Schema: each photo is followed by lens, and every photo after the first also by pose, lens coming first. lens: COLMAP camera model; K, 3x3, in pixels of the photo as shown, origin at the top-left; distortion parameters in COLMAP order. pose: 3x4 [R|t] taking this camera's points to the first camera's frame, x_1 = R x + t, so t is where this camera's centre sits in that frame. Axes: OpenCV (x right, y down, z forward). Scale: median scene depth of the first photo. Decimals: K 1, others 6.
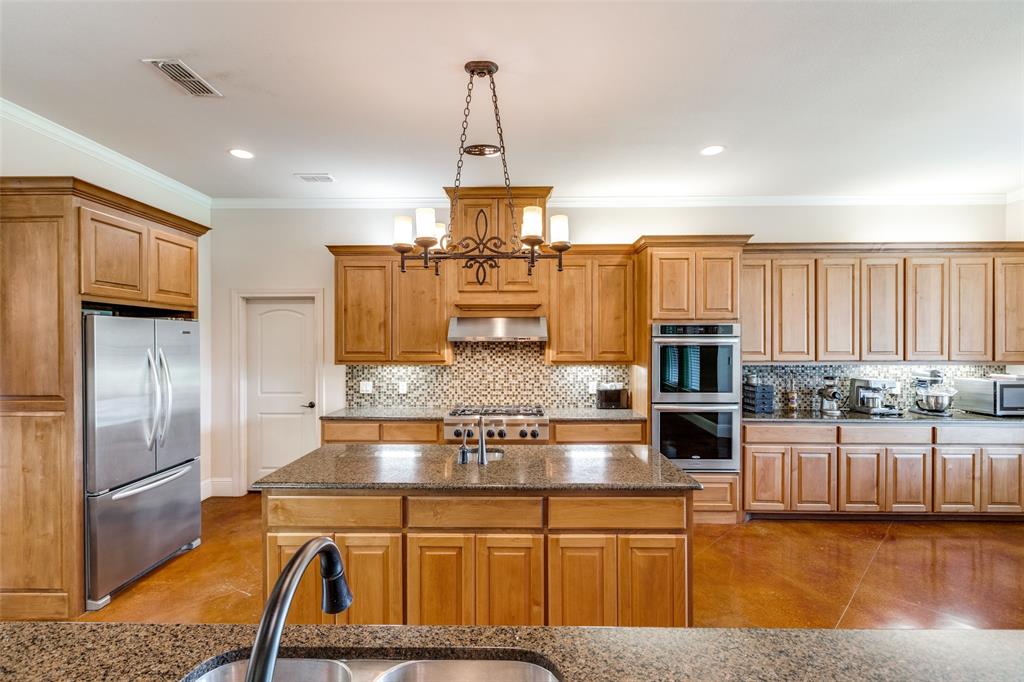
lens RADIAL K [[457.1, 0, 507.1], [0, 457.1, 344.8], [0, 0, 1]] dist [0.002067, -0.002082]
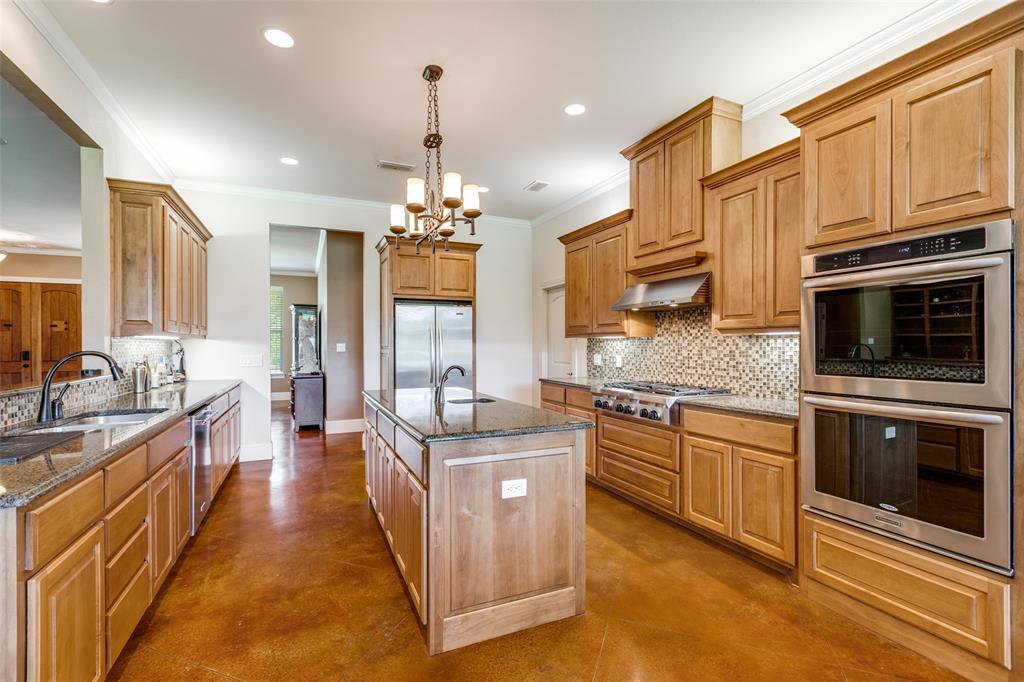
lens RADIAL K [[457.1, 0, 505.5], [0, 457.1, 344.9], [0, 0, 1]] dist [0.002067, -0.002082]
pose [[0.427478, 0.001345, -0.904025, 0.641836], [-0.002599, 0.999997, 0.000259, 0.064186], [0.904022, 0.002239, 0.427480, 0.377084]]
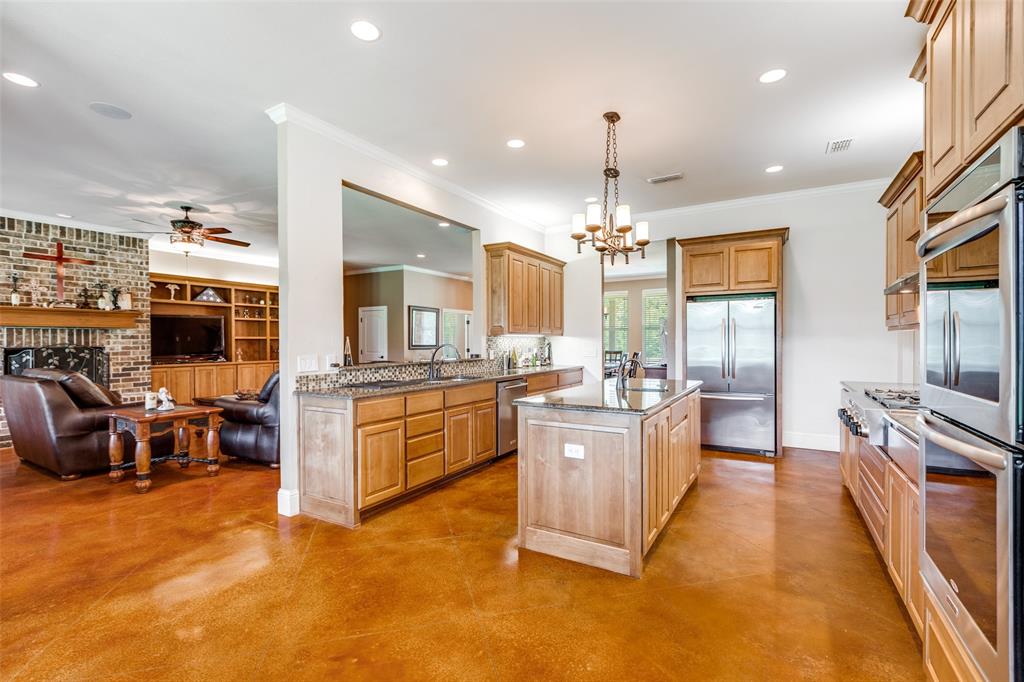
lens RADIAL K [[457.1, 0, 507.2], [0, 457.1, 344.2], [0, 0, 1]] dist [0.002067, -0.002082]
pose [[-0.488596, 0.010768, -0.872444, 0.802346], [0.001663, 0.999934, 0.011411, 0.061275], [0.872508, 0.004125, -0.488582, 0.819327]]
